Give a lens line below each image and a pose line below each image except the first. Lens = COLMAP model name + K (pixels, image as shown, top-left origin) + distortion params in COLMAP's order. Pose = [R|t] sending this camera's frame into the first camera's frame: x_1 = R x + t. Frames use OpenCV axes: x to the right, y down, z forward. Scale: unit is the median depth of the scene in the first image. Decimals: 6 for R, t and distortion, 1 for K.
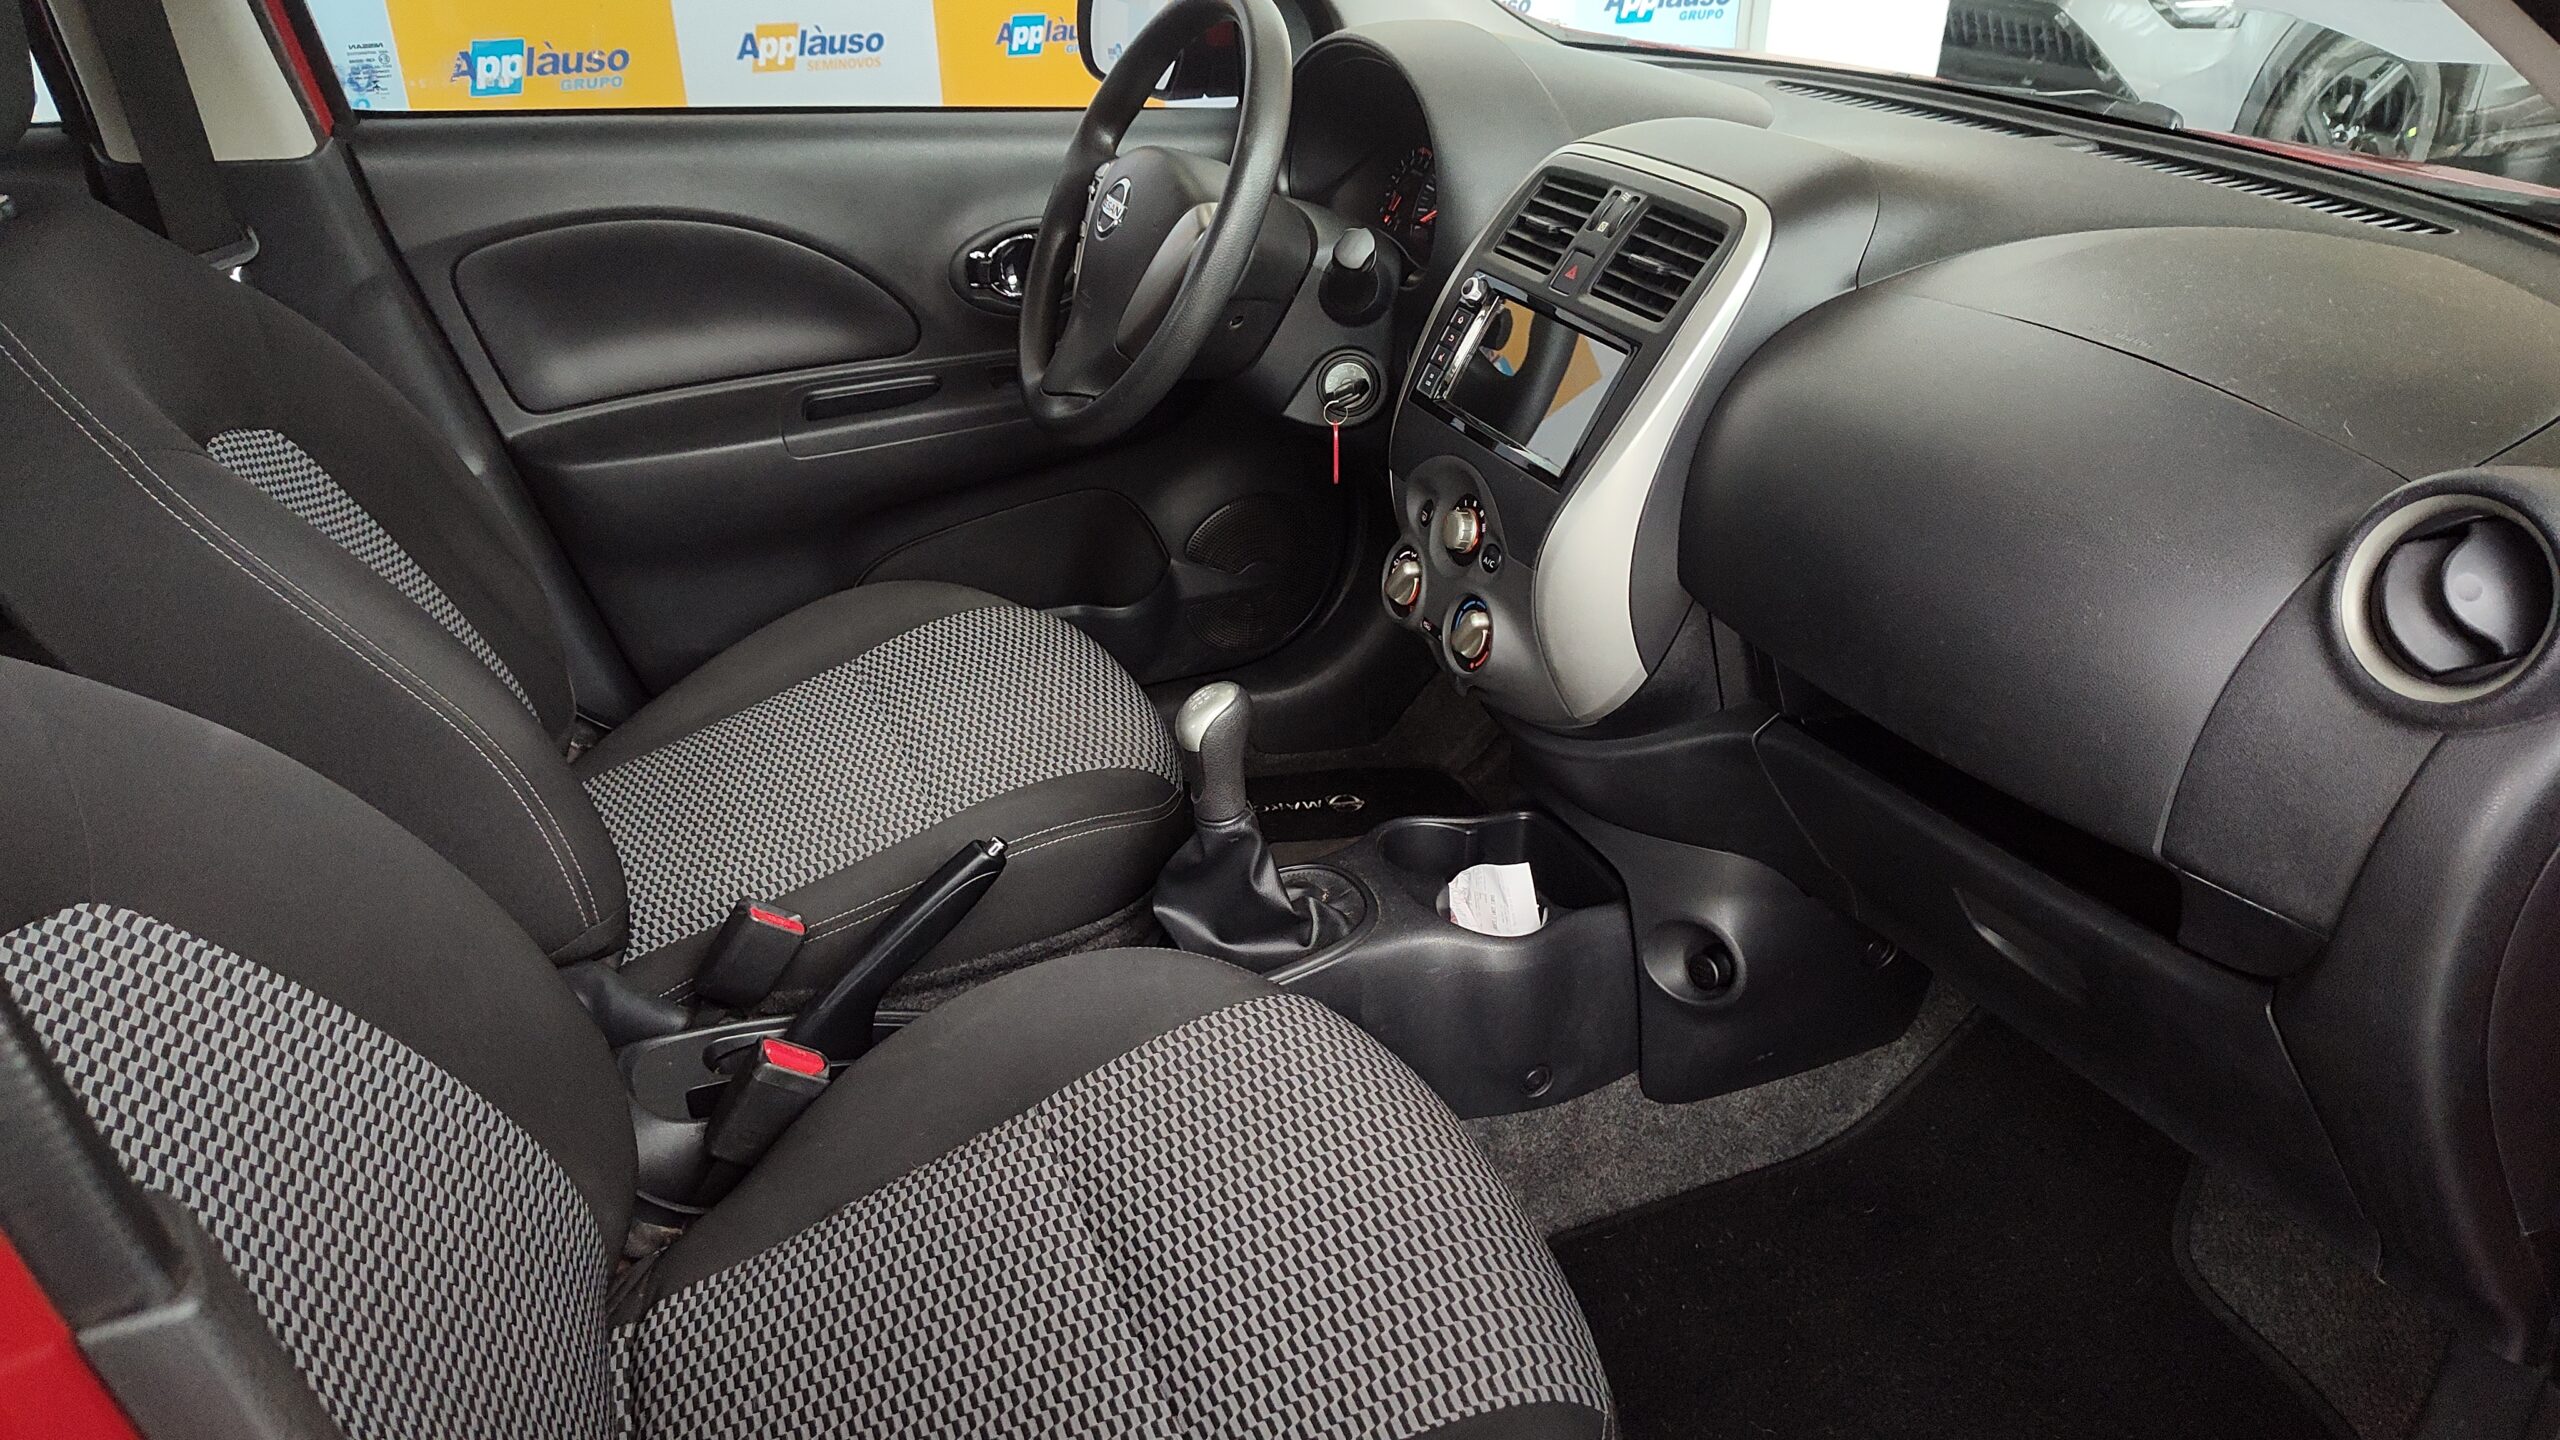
lens RADIAL K [[1777.1, 0, 1289.4], [0, 1777.1, 706.0], [0, 0, 1]] dist [0.020636, -0.030223]
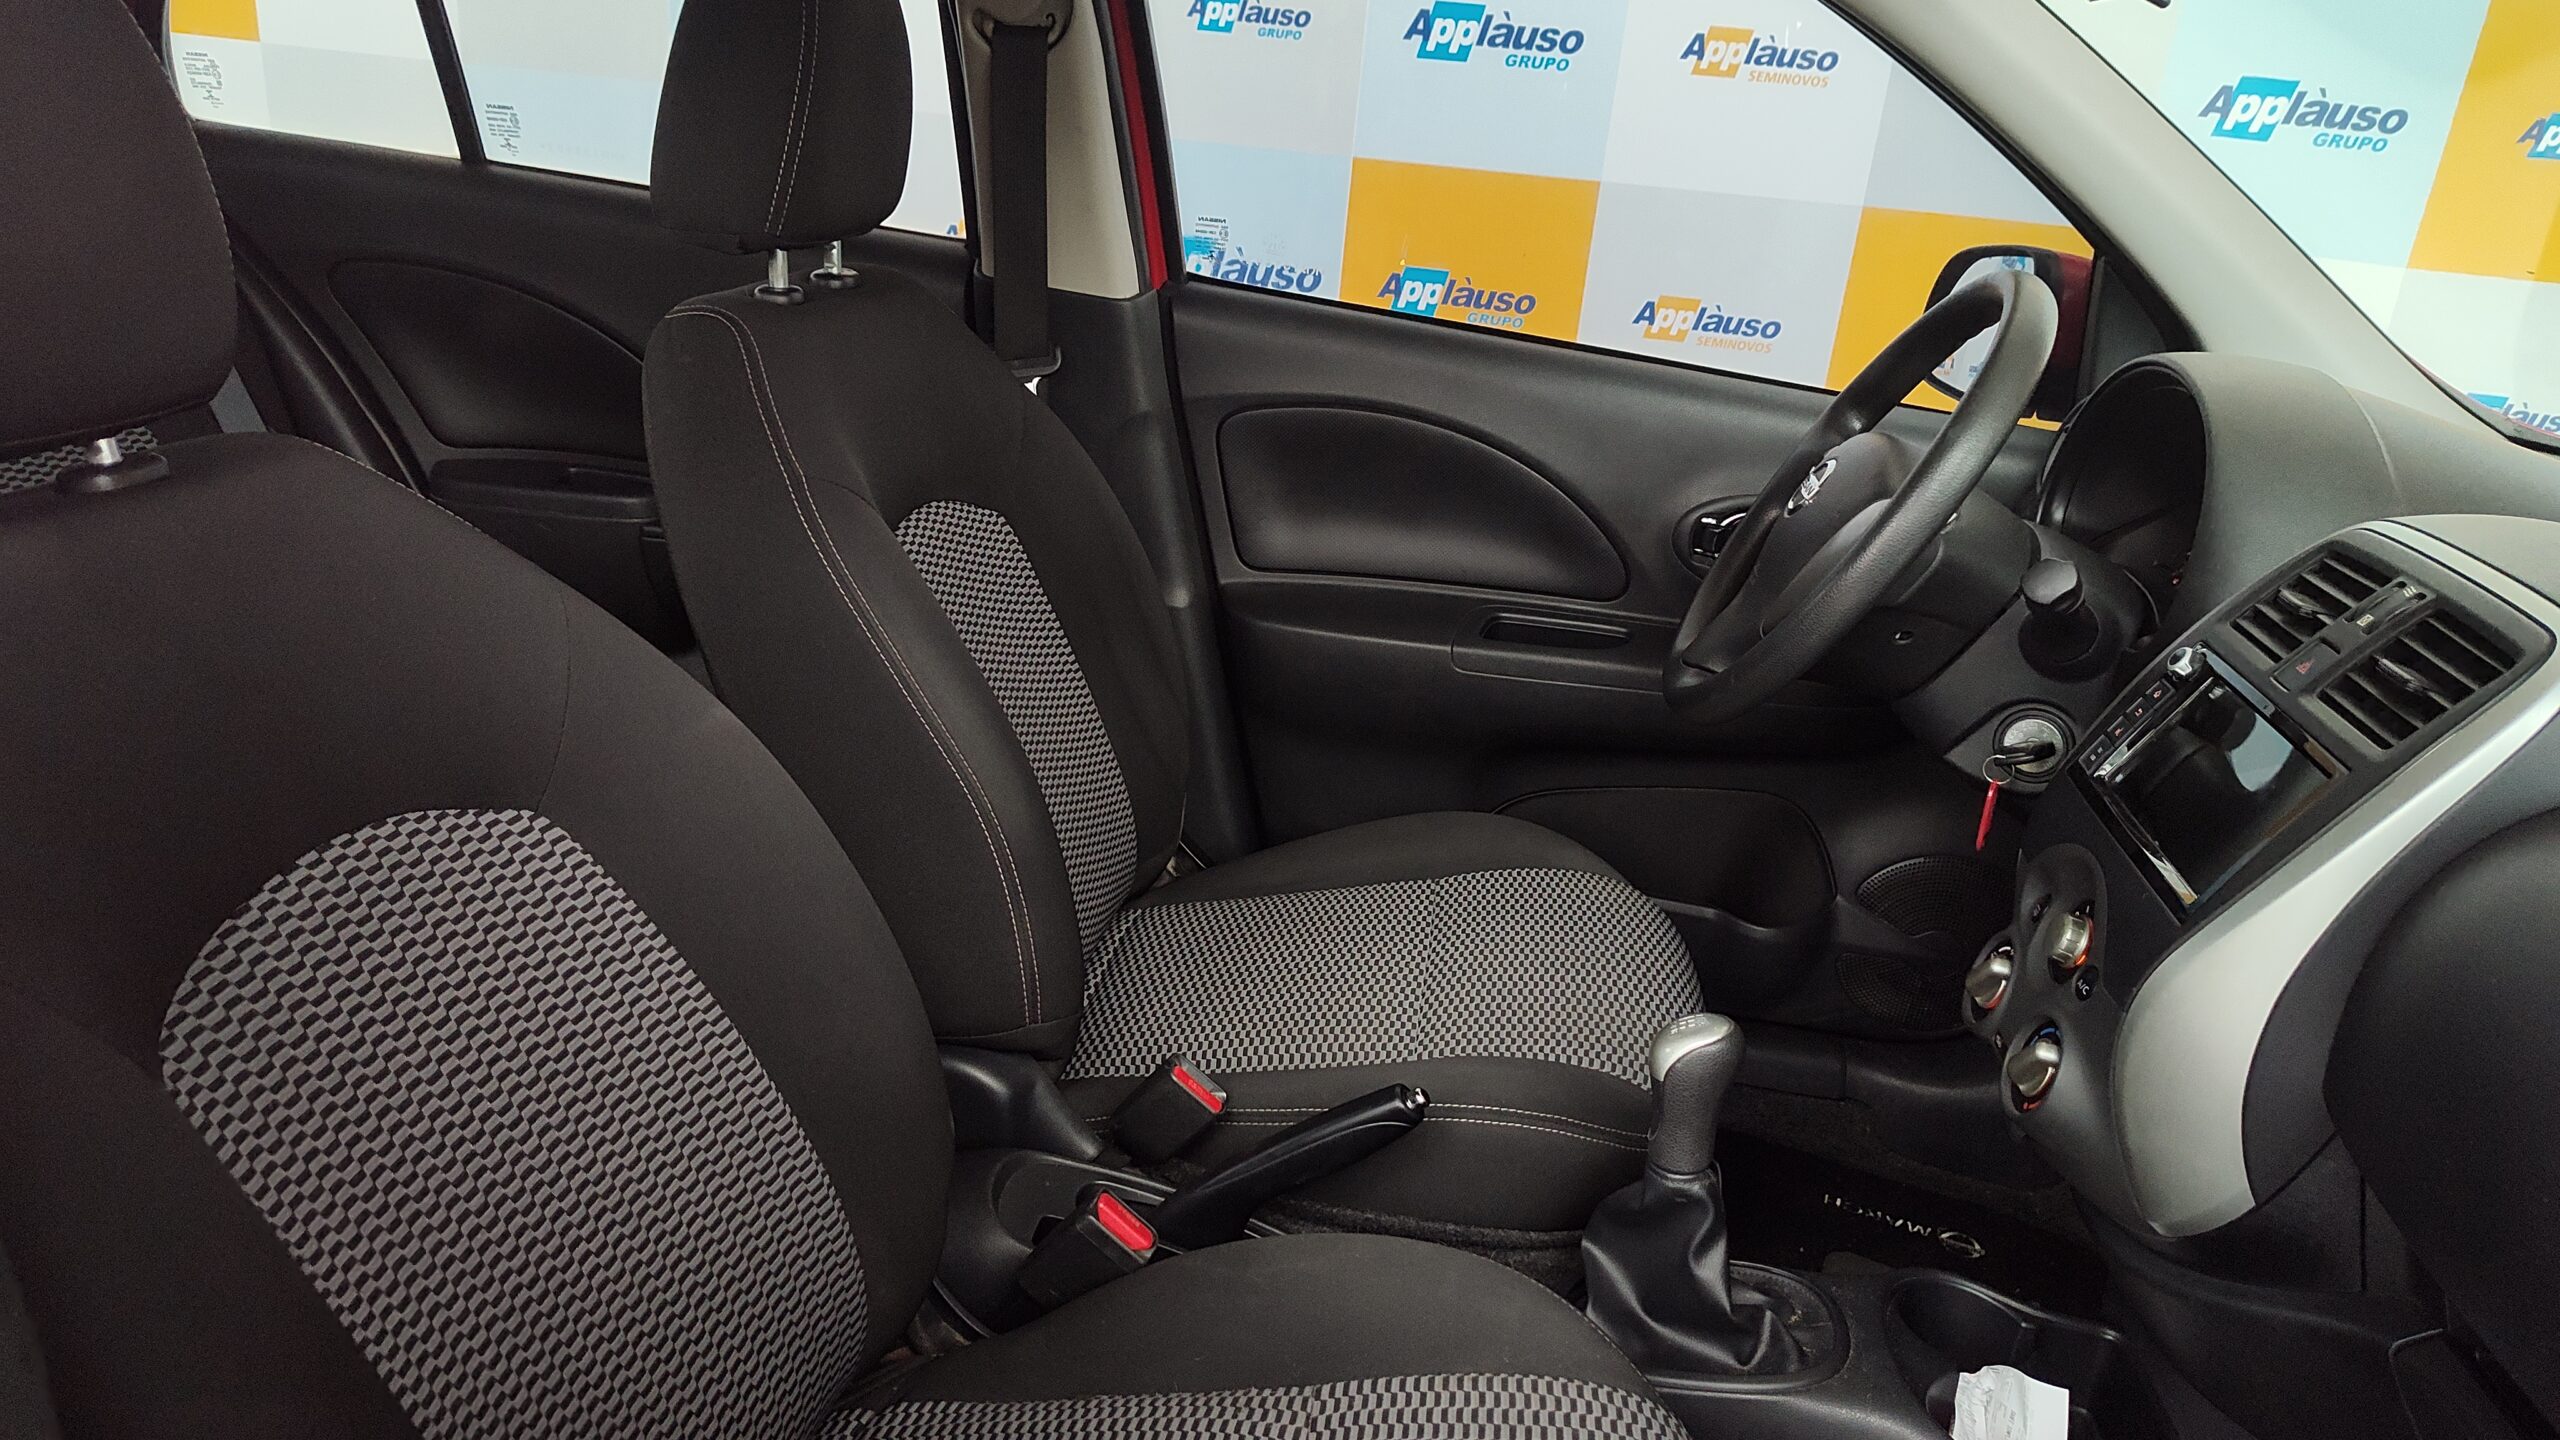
lens RADIAL K [[1777.1, 0, 1231.9], [0, 1777.1, 689.9], [0, 0, 1]] dist [0.020636, -0.030223]
pose [[0.834367, 0.262733, -0.484564, 0.134407], [-0.338279, 0.938146, -0.073813, -0.017198], [0.435199, 0.225505, 0.871636, 0.112251]]
